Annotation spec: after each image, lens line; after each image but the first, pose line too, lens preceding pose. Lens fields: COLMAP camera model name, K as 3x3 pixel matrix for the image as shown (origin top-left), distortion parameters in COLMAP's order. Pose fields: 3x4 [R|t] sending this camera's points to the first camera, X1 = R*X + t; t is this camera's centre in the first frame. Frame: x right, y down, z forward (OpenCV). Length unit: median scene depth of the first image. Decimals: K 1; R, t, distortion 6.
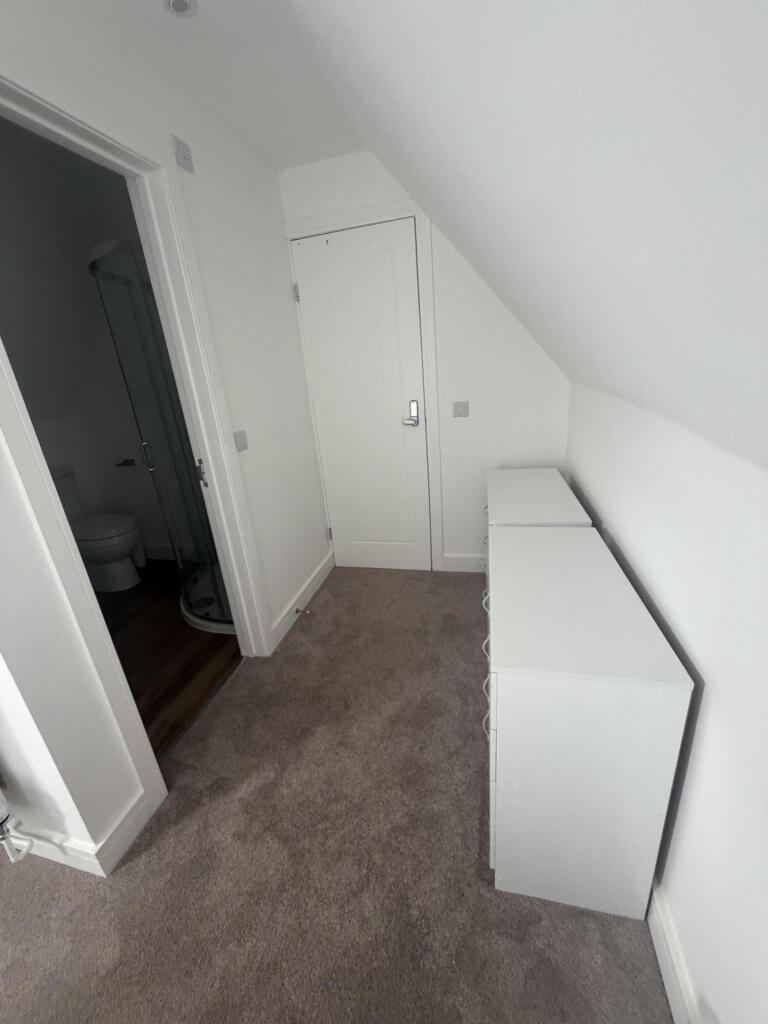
lens RADIAL K [[408.3, 0, 381.3], [0, 408.3, 511.5], [0, 0, 1]] dist [-0.000921, -0.000203]
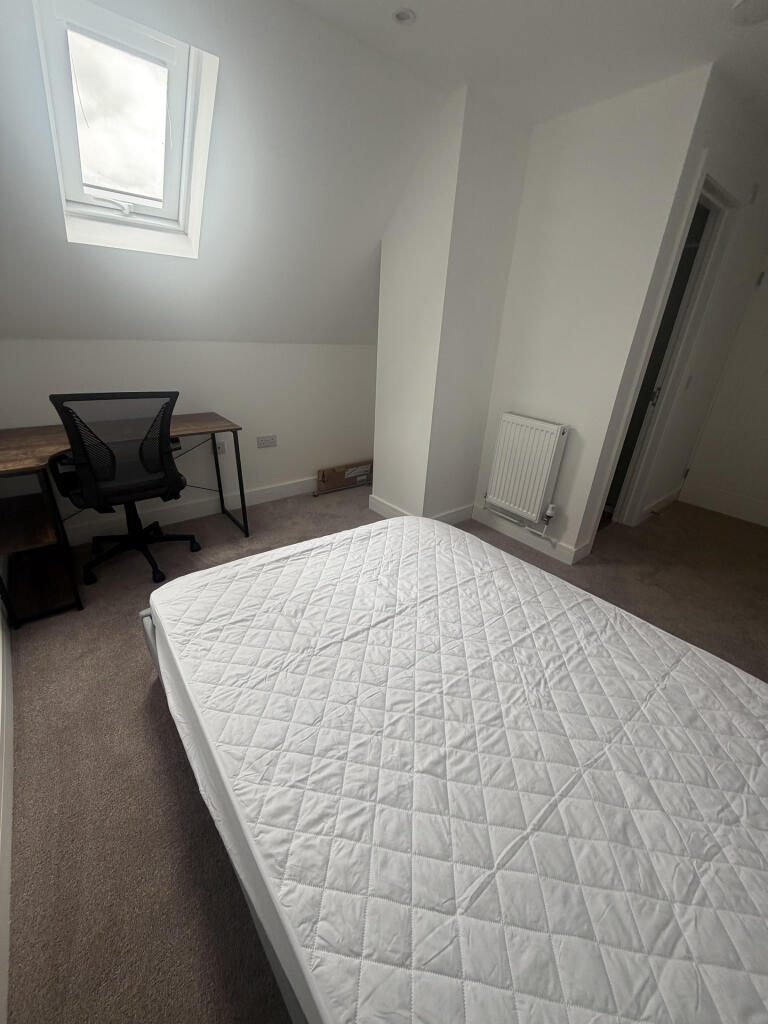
lens RADIAL K [[408.3, 0, 381.3], [0, 408.3, 511.5], [0, 0, 1]] dist [-0.000921, -0.000203]
pose [[0.794204, 0.361351, -0.488533, -0.352868], [-0.312892, 0.932385, 0.180986, 0.377371], [0.520901, 0.009118, 0.853569, -0.934079]]
